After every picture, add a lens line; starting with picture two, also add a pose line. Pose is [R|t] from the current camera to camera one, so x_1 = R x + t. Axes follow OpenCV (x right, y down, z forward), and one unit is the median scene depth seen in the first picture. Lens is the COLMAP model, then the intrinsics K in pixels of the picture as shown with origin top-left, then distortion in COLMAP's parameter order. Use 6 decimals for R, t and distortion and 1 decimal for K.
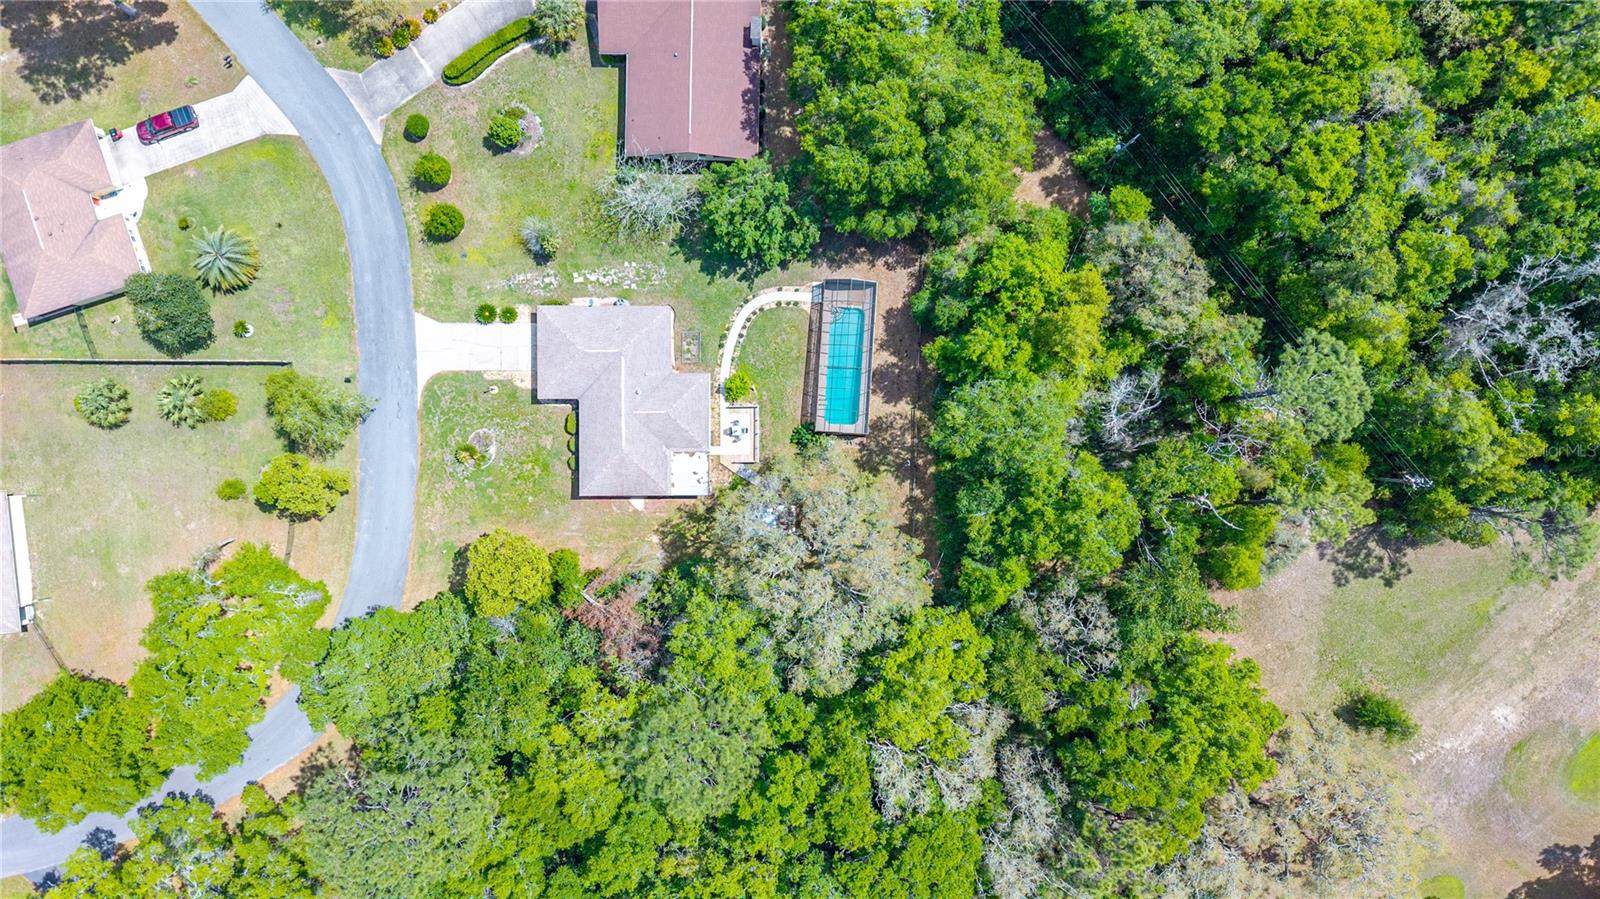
lens RADIAL K [[1096.7, 0, 800.0], [0, 1096.7, 449.5], [0, 0, 1]] dist [0.058877, -0.073507]
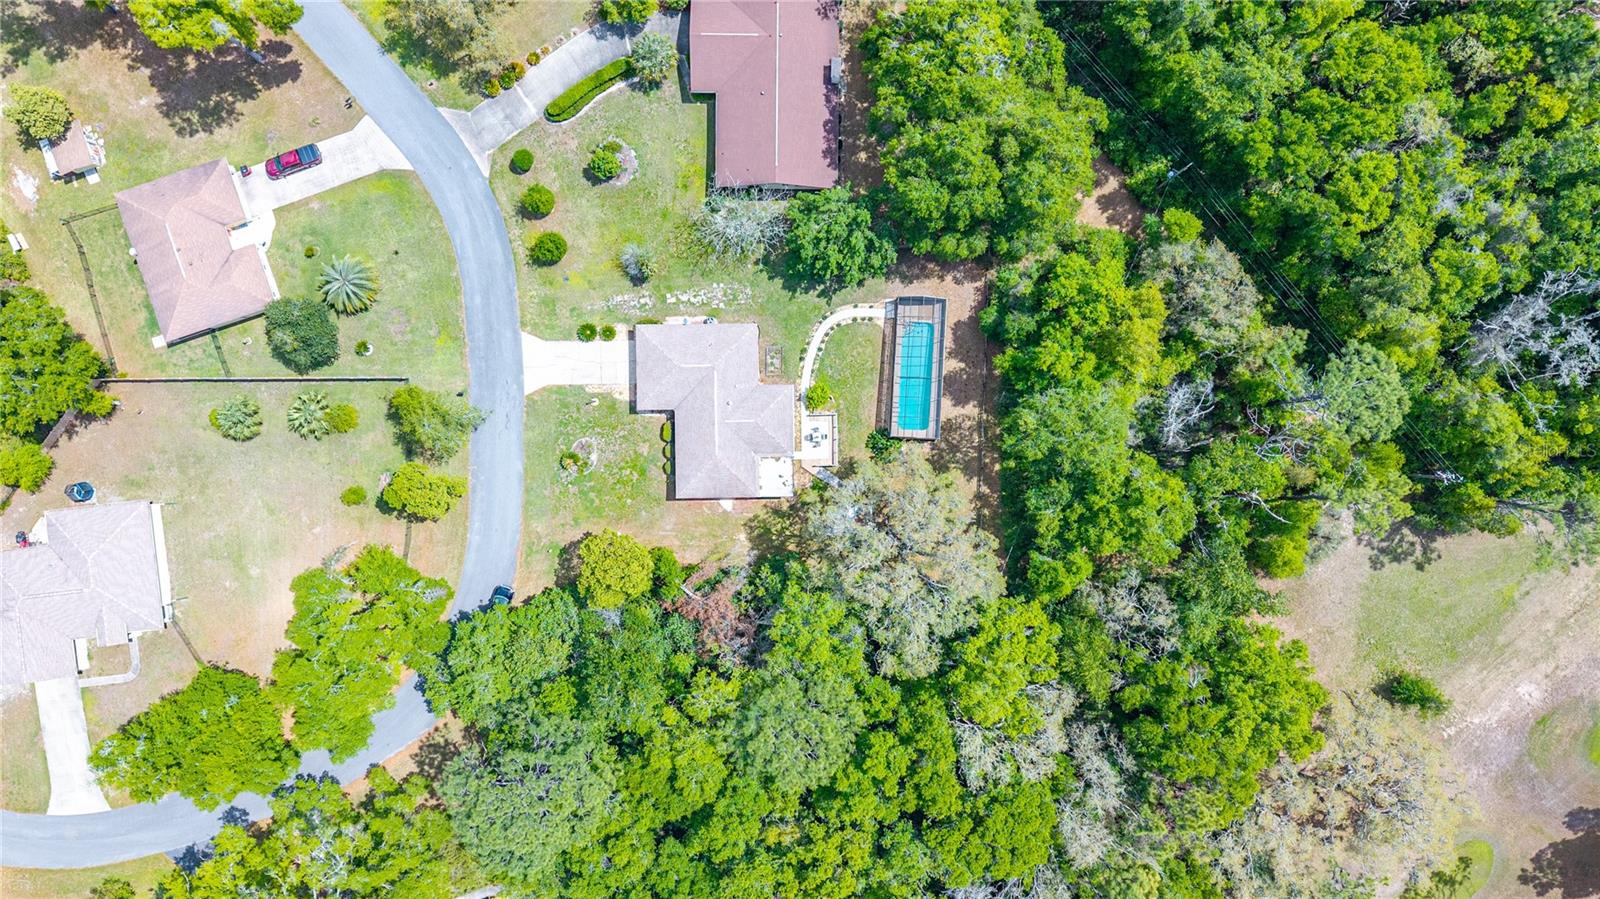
lens RADIAL K [[1096.7, 0, 800.0], [0, 1096.7, 449.5], [0, 0, 1]] dist [0.058877, -0.073507]
pose [[0.999943, -0.010692, -0.000309, -0.081501], [0.010692, 0.999943, -0.000618, -0.004432], [0.000316, 0.000614, 1.000000, -0.092086]]
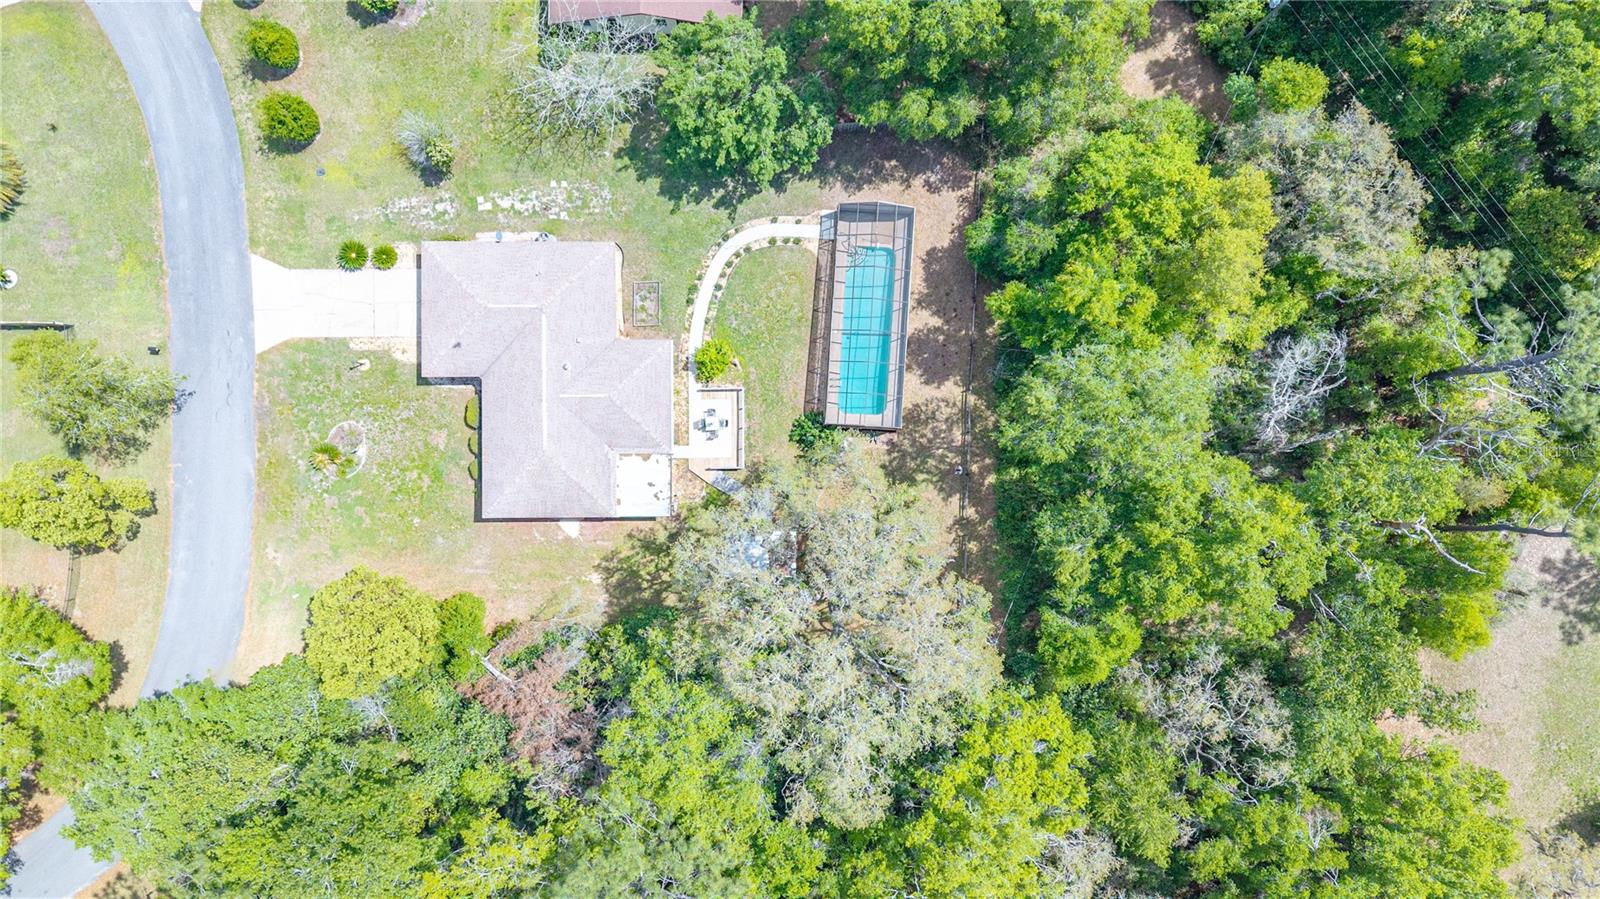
lens RADIAL K [[1079.9, 0, 800.0], [0, 1079.9, 449.5], [0, 0, 1]] dist [-0.029823, 0.091195]
pose [[1.000000, -0.000117, 0.000137, -0.002251], [0.000117, 0.999999, -0.001328, 0.000349], [-0.000137, 0.001328, 0.999999, 0.345248]]
